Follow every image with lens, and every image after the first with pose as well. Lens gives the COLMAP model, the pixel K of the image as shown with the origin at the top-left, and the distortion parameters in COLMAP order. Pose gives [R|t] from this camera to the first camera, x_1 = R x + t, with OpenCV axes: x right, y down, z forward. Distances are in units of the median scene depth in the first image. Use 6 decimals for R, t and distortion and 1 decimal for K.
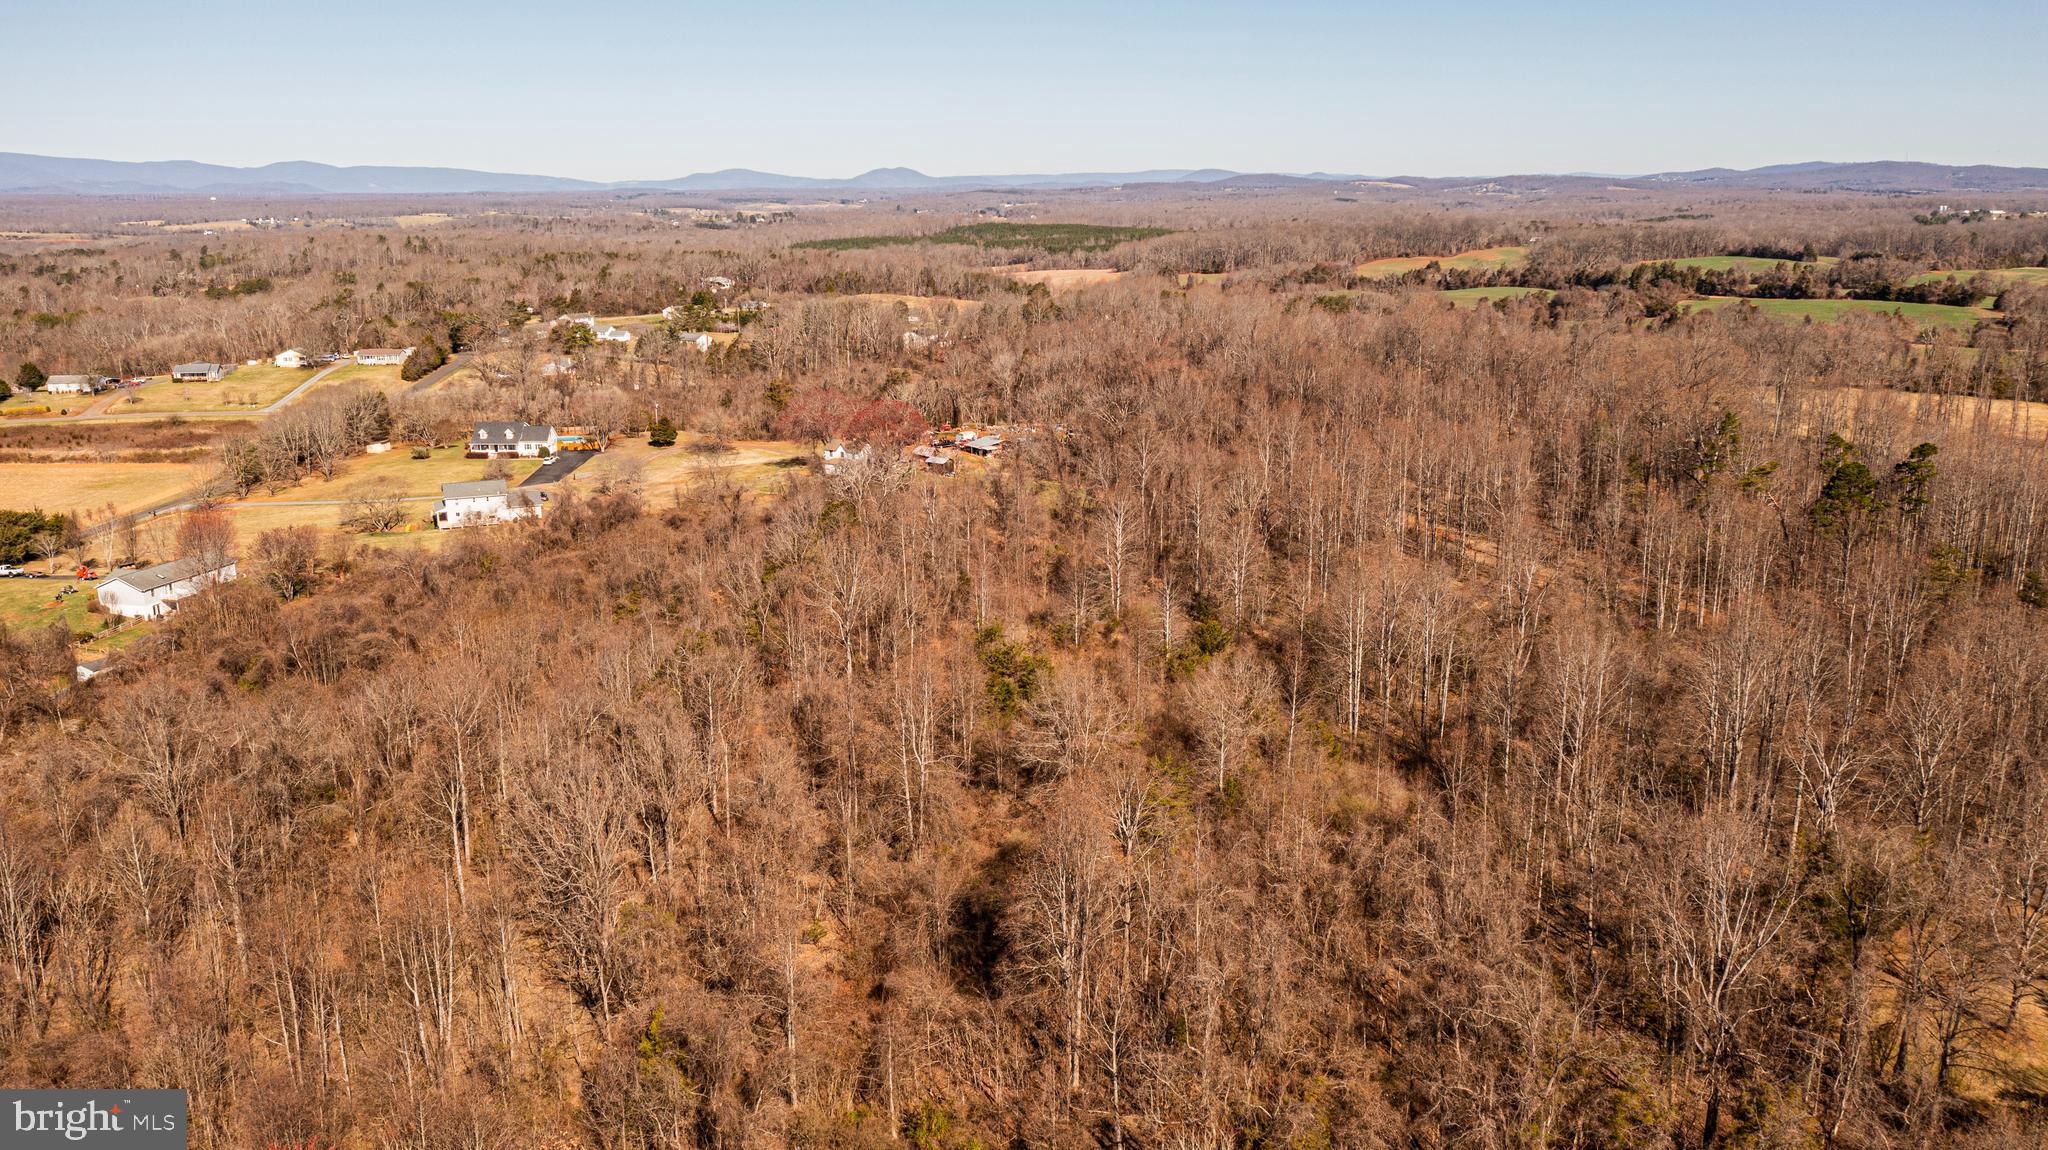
lens RADIAL K [[1619.4, 0, 1017.0], [0, 1619.4, 580.0], [0, 0, 1]] dist [-0.010678, 0.004161]
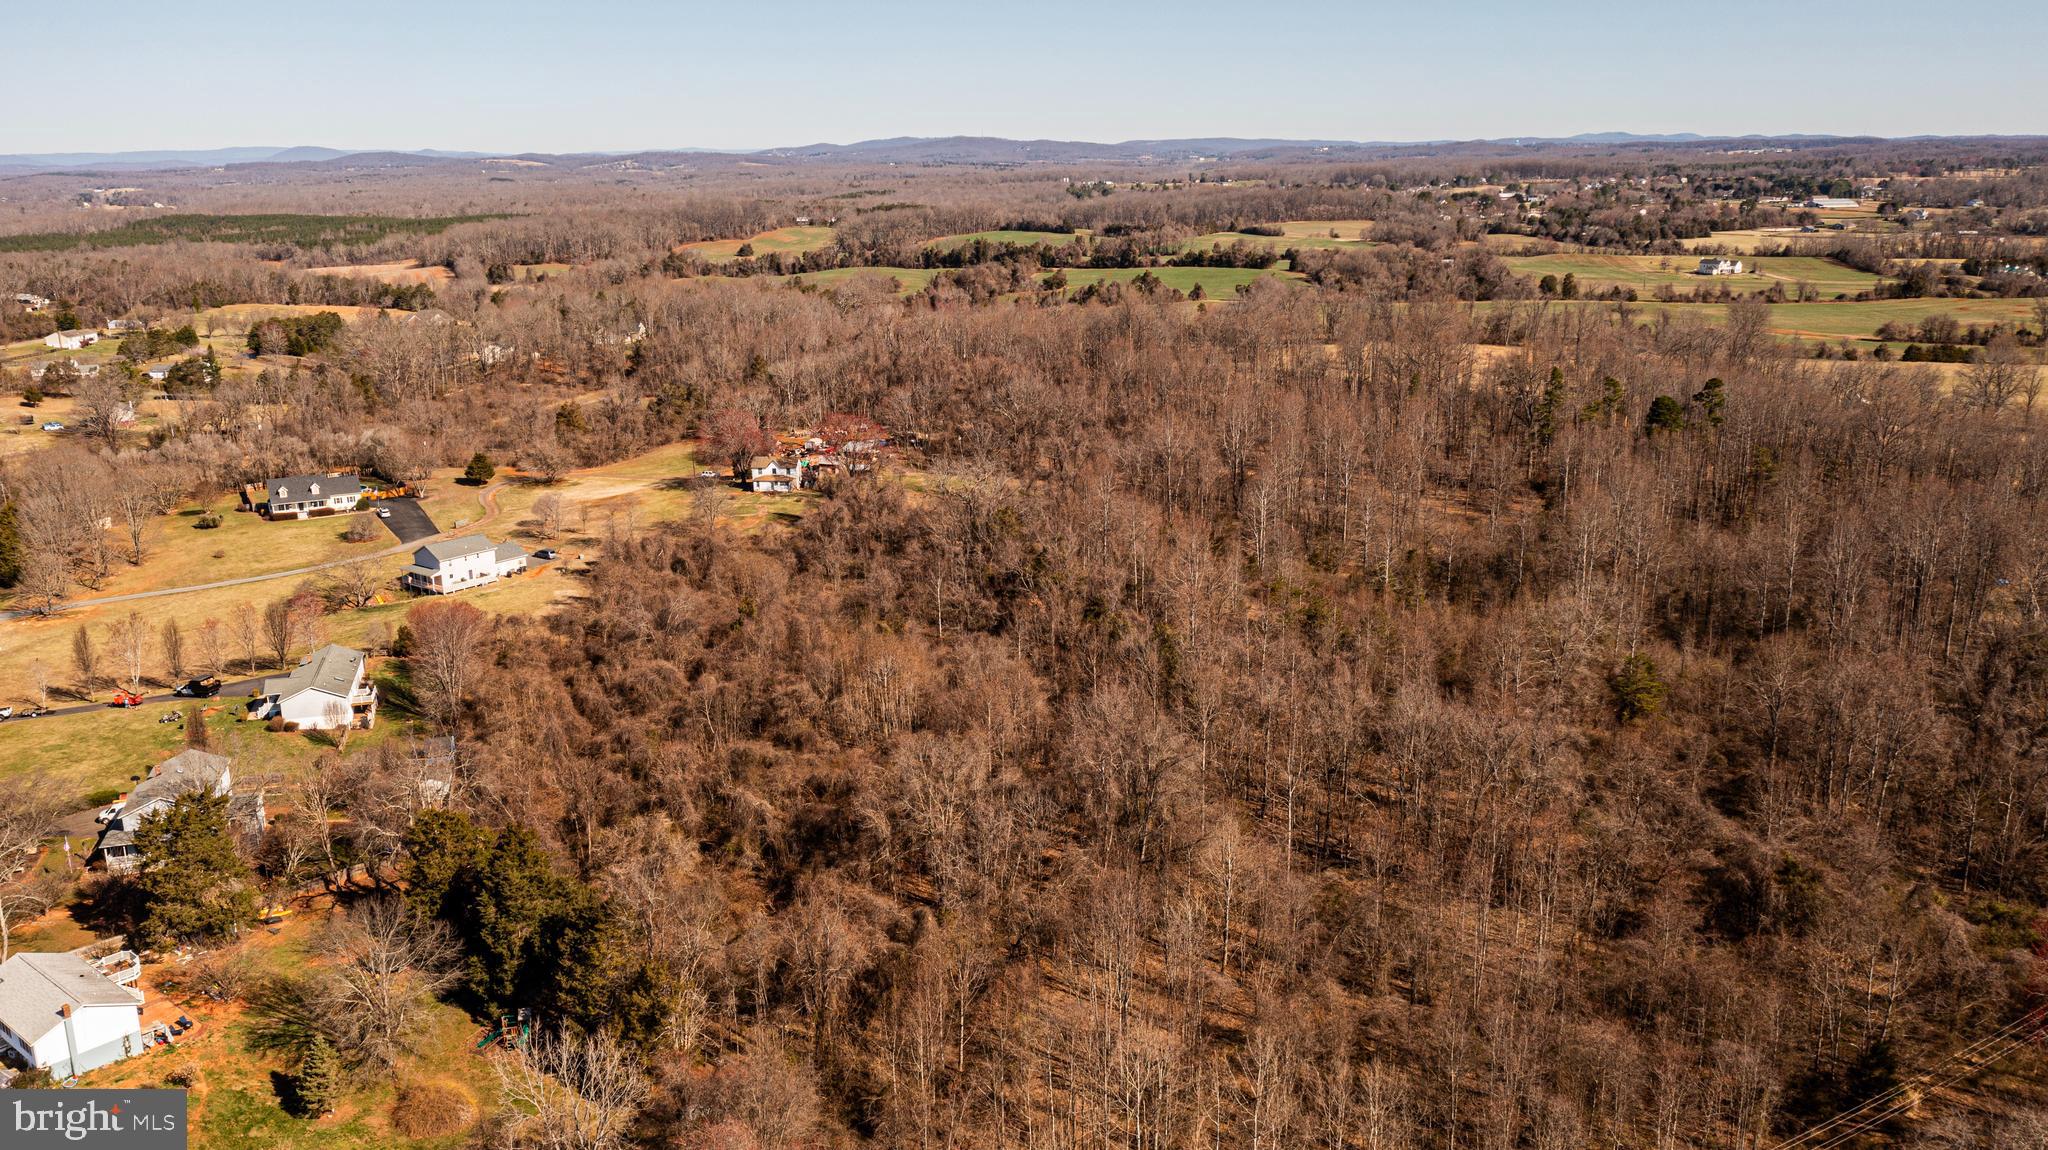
lens RADIAL K [[1619.4, 0, 1025.2], [0, 1619.4, 579.0], [0, 0, 1]] dist [-0.010678, 0.004161]
pose [[0.862589, -0.133895, 0.487865, -0.173682], [0.127098, 0.990767, 0.047197, -0.013788], [-0.489680, 0.021294, 0.871642, 0.013052]]
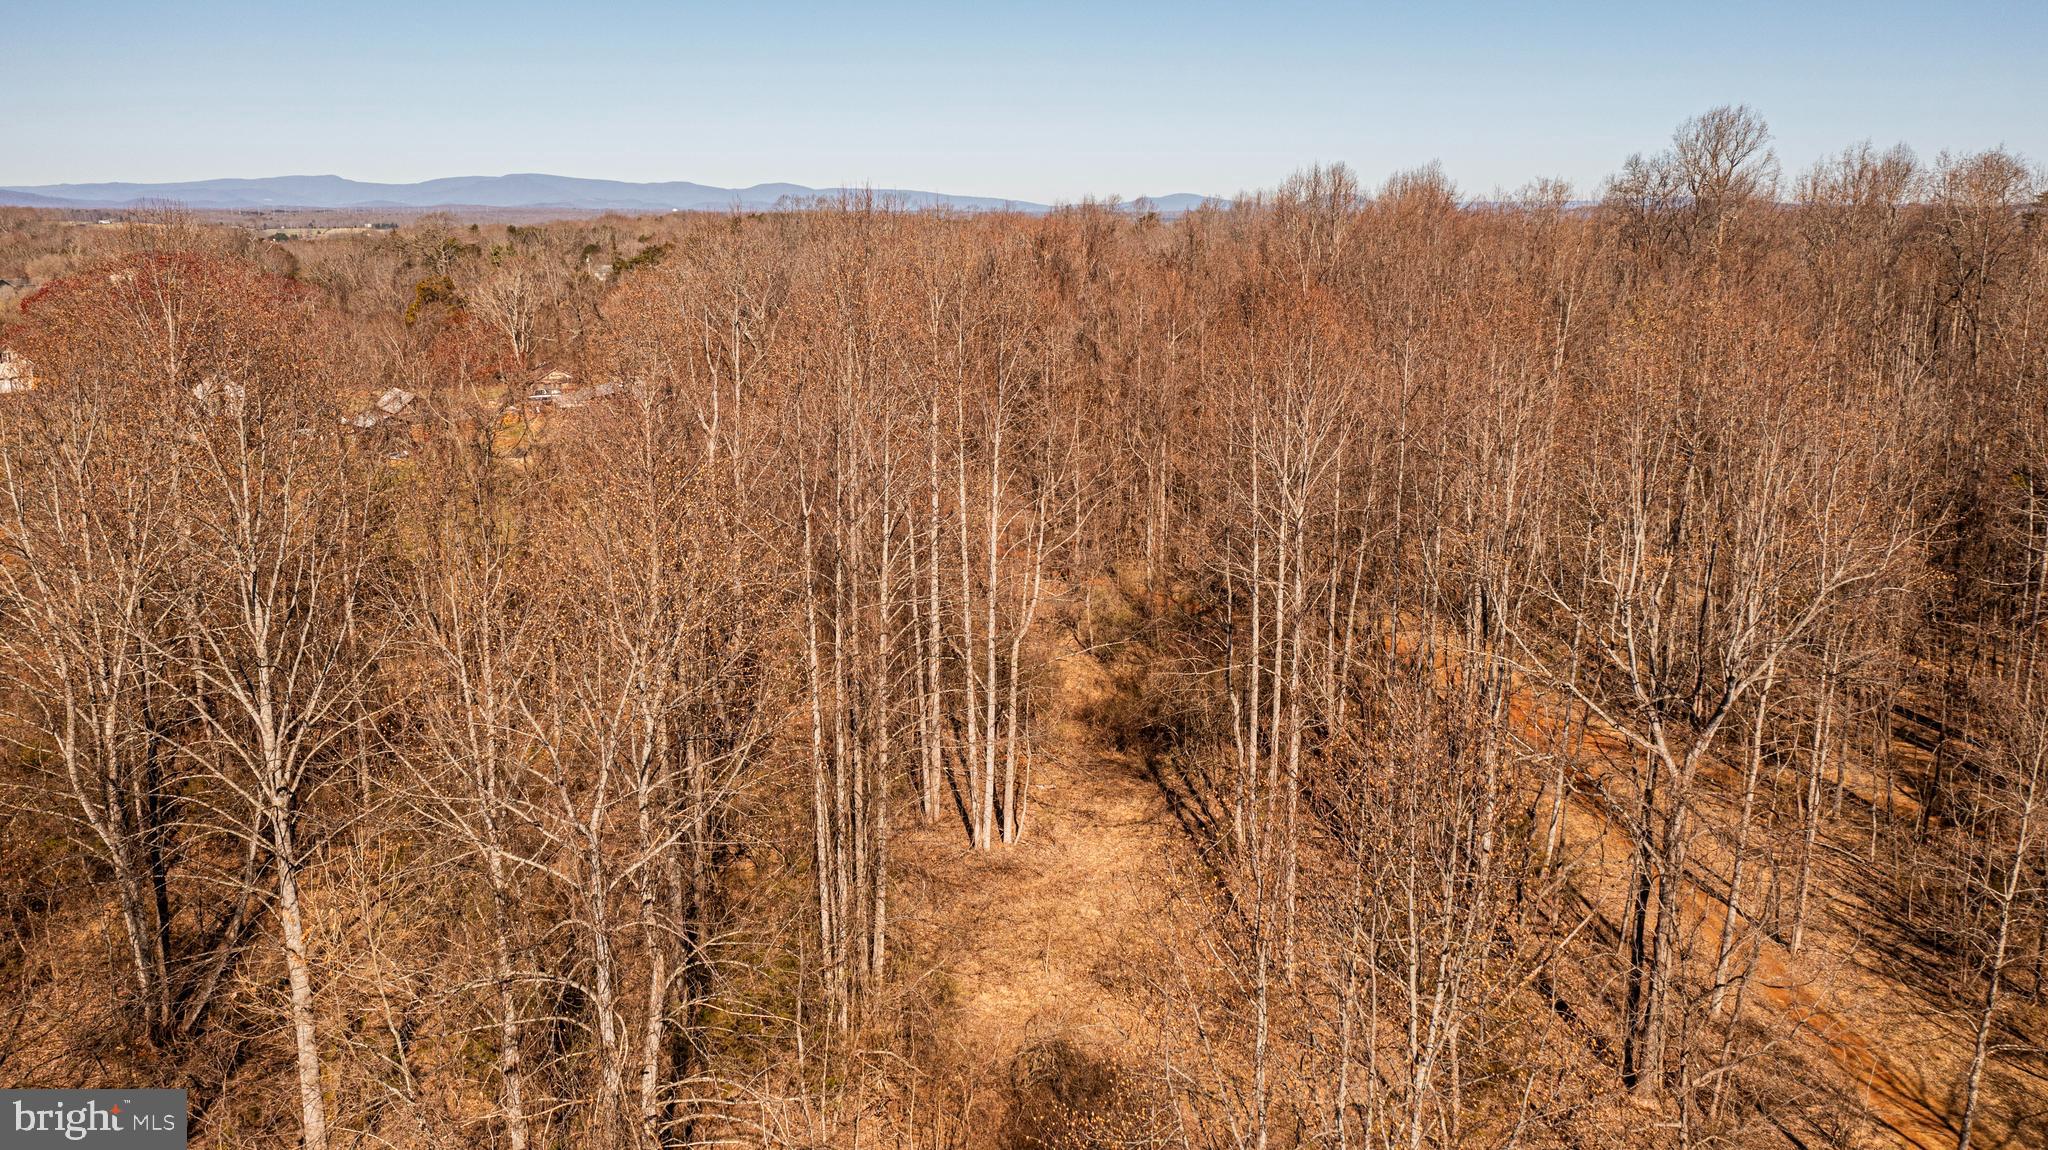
lens RADIAL K [[1619.4, 0, 1025.0], [0, 1619.4, 564.8], [0, 0, 1]] dist [-0.010678, 0.004161]
pose [[0.965003, 0.065167, -0.254013, 0.079722], [-0.071585, 0.997305, -0.016095, -0.015257], [0.252280, 0.033716, 0.967067, 0.234763]]
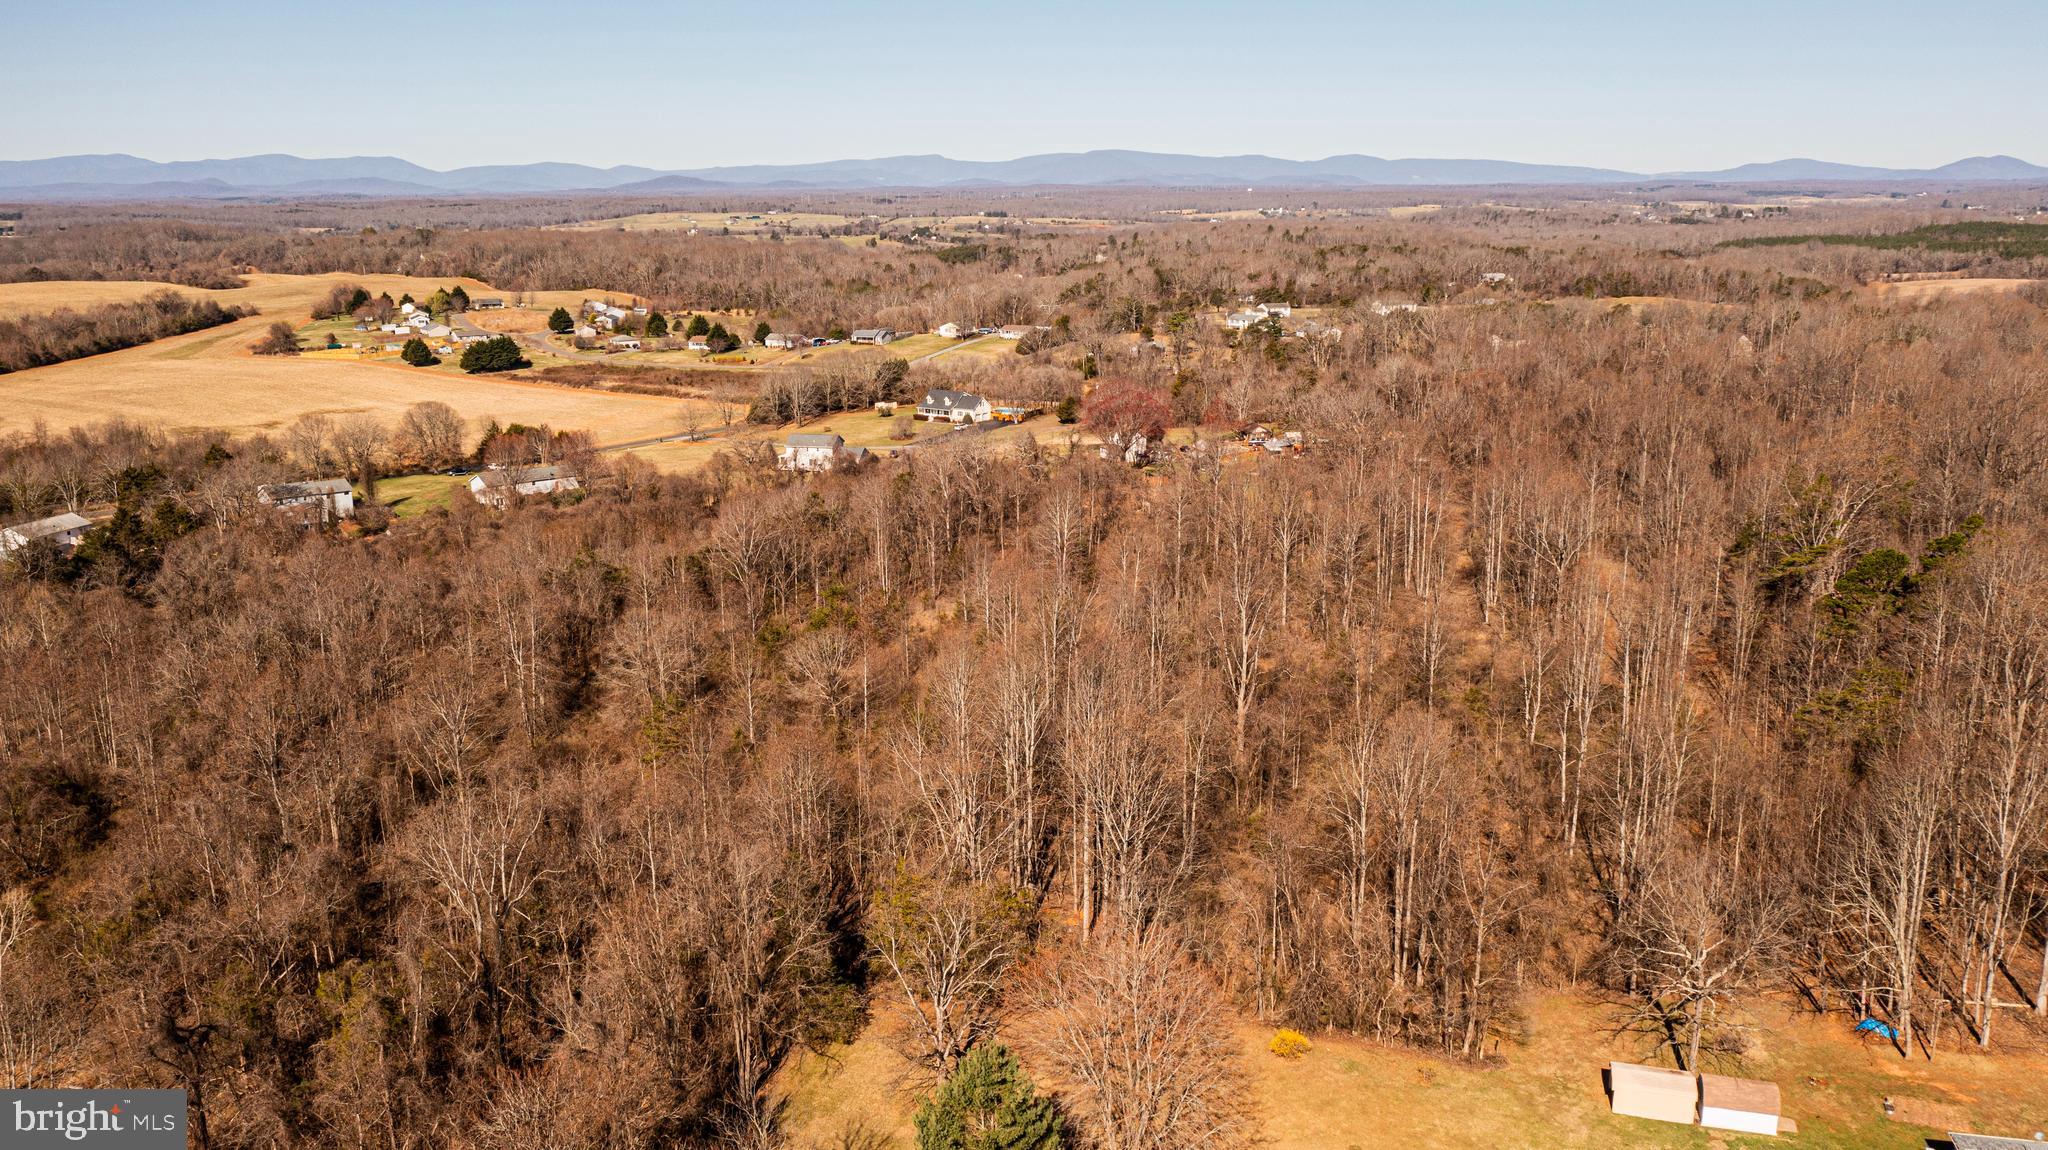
lens RADIAL K [[1619.4, 0, 1019.6], [0, 1619.4, 580.9], [0, 0, 1]] dist [-0.010678, 0.004161]
pose [[0.820445, 0.134331, -0.555720, 0.159394], [-0.131391, 0.990291, 0.045397, -0.009493], [0.556423, 0.035771, 0.830129, 0.033123]]
